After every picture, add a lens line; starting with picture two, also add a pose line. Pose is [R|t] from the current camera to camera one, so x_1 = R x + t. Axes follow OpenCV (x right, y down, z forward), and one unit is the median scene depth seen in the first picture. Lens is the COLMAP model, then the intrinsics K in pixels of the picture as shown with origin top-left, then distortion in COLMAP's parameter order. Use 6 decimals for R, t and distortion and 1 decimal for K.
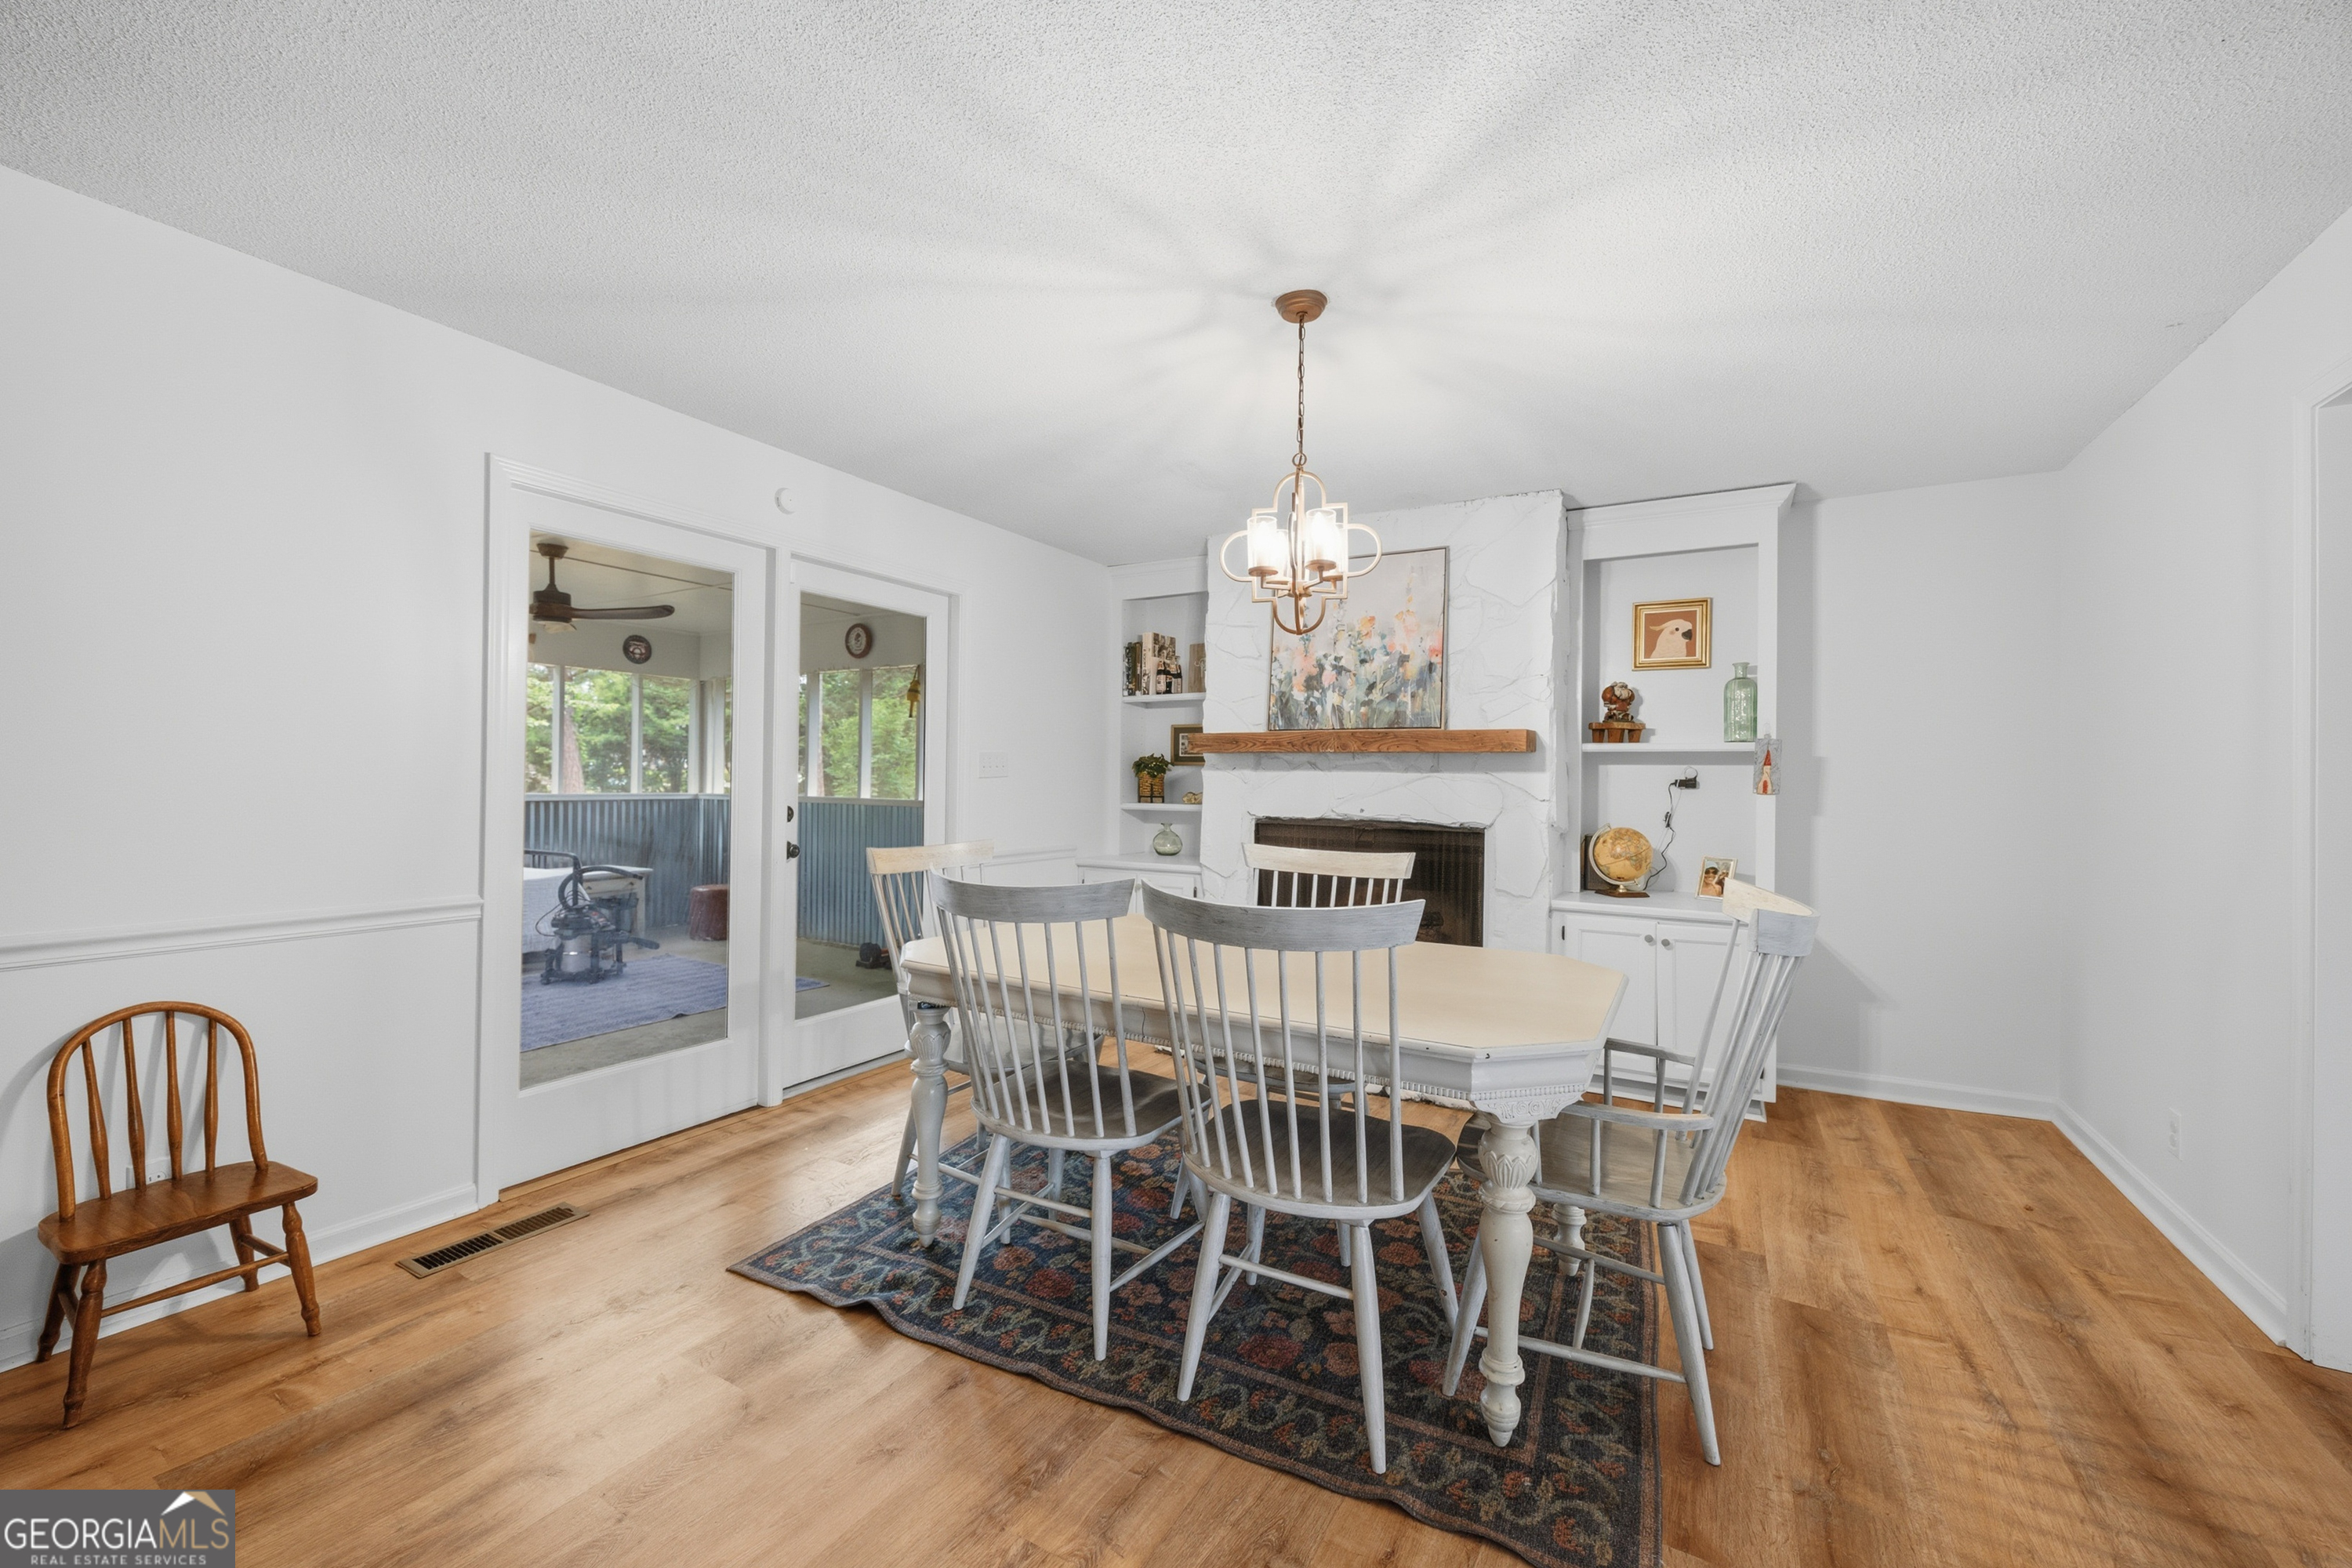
lens RADIAL K [[971.3, 0, 1171.3], [0, 971.3, 771.5], [0, 0, 1]] dist [0.017633, -0.000081]
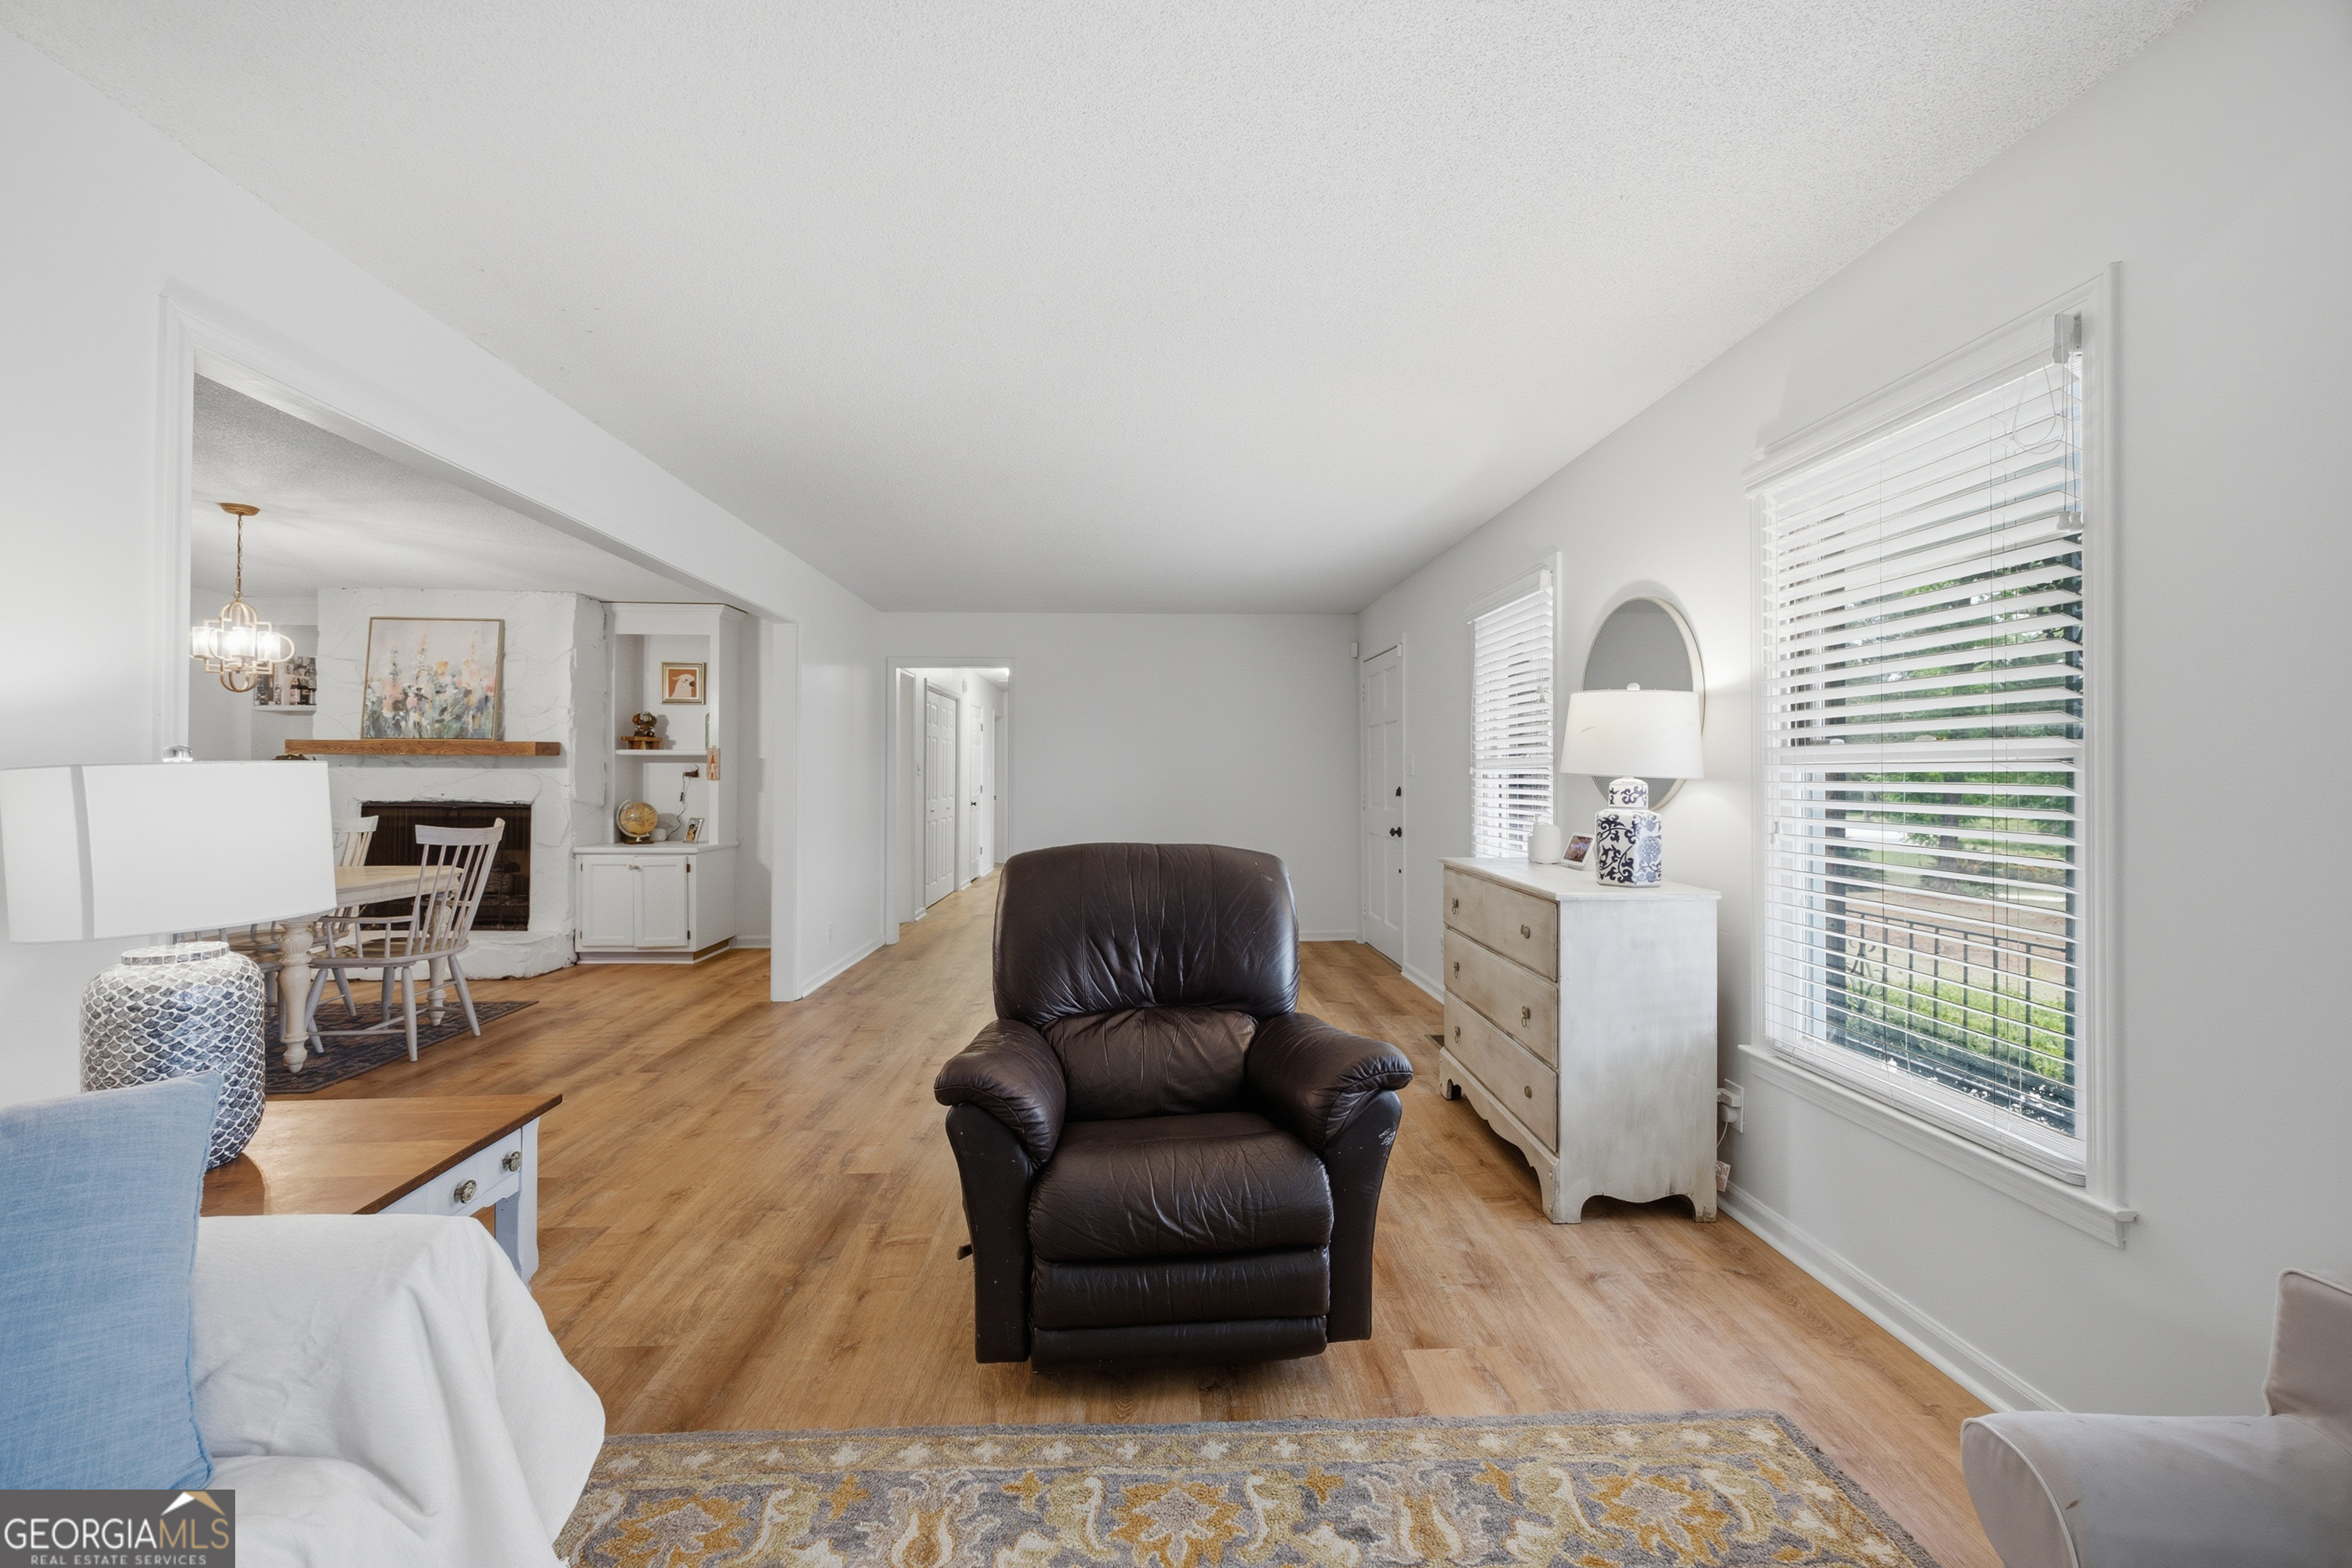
lens RADIAL K [[935.6, 0, 1168.9], [0, 935.6, 770.8], [0, 0, 1]] dist [0.007287, 0.000041]
pose [[0.837134, -0.005919, 0.546966, 0.338559], [0.003101, 0.999977, 0.006075, -0.000899], [-0.546990, -0.003390, 0.837133, -0.764482]]
